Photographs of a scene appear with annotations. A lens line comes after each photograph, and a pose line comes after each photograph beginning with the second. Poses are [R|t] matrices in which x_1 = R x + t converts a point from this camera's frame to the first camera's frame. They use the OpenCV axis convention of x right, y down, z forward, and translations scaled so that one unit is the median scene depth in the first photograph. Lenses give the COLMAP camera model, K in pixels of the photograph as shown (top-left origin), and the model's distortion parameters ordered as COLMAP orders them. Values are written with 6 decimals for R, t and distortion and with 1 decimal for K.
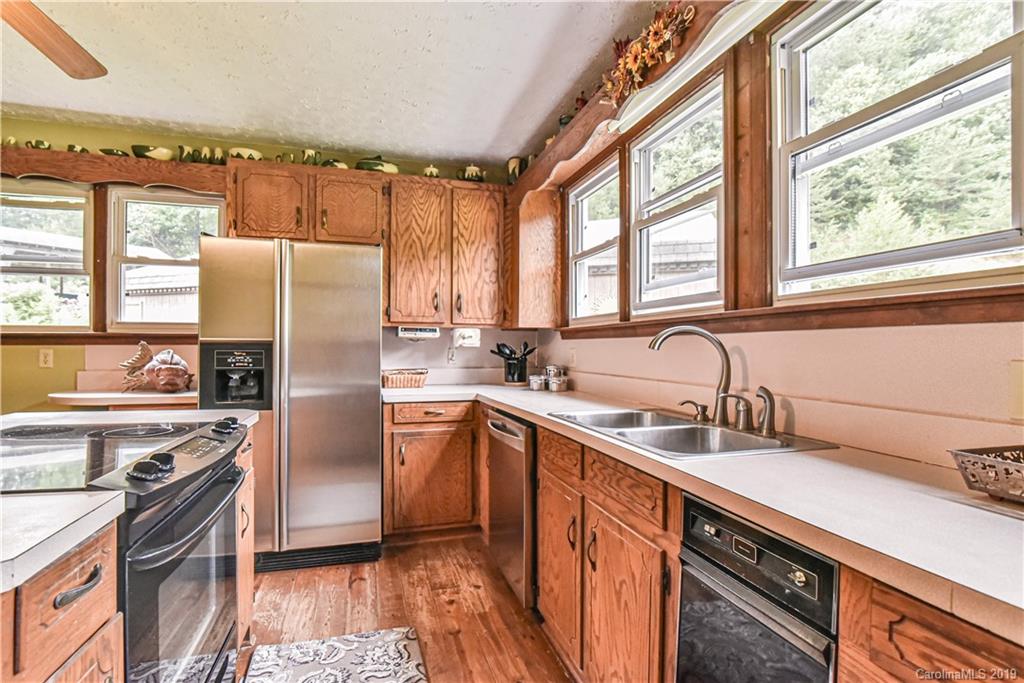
lens RADIAL K [[477.4, 0, 491.1], [0, 477.4, 348.1], [0, 0, 1]] dist [-0.020975, 0.002218]
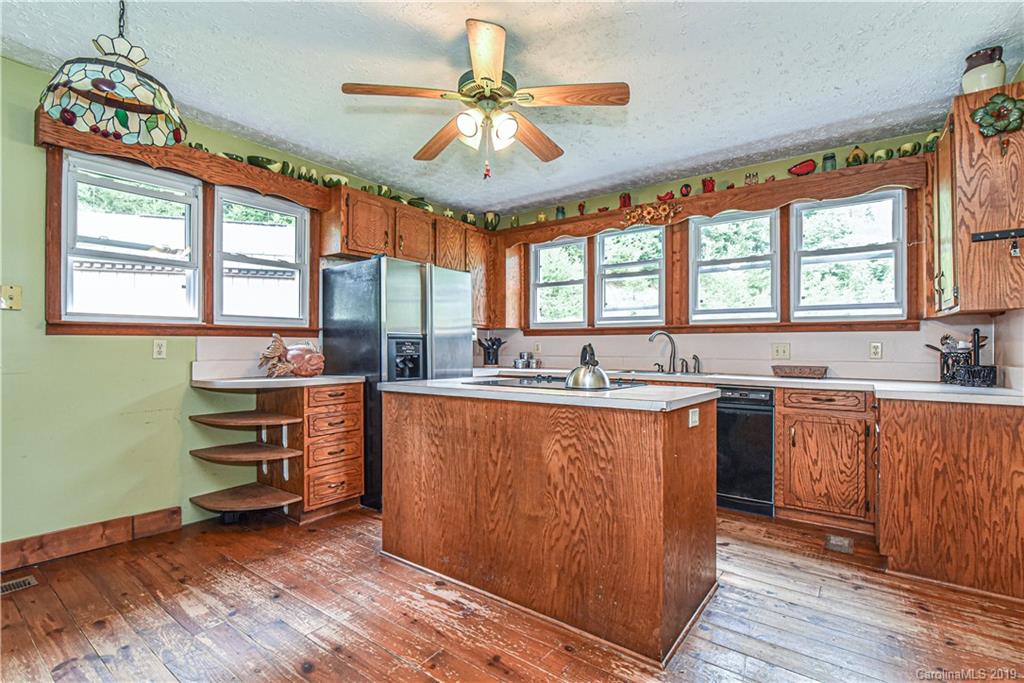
lens RADIAL K [[477.4, 0, 504.9], [0, 477.4, 343.7], [0, 0, 1]] dist [-0.020975, 0.002218]
pose [[0.796124, 0.001193, 0.605133, -0.946344], [-0.000643, 0.999999, -0.001125, 0.010709], [-0.605133, 0.000506, 0.796124, -0.232364]]
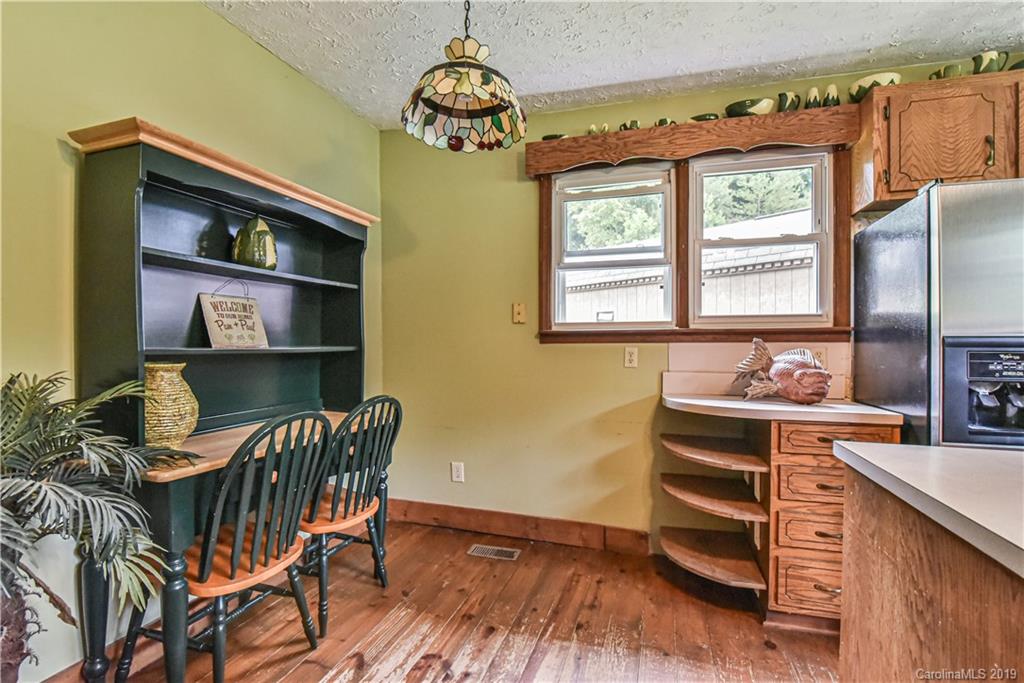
lens RADIAL K [[477.4, 0, 503.3], [0, 477.4, 345.3], [0, 0, 1]] dist [-0.020975, 0.002218]
pose [[0.834863, 0.001582, -0.550455, -0.623728], [0.002596, 0.999973, 0.006811, -0.008708], [0.550451, -0.007116, 0.834837, 0.072149]]
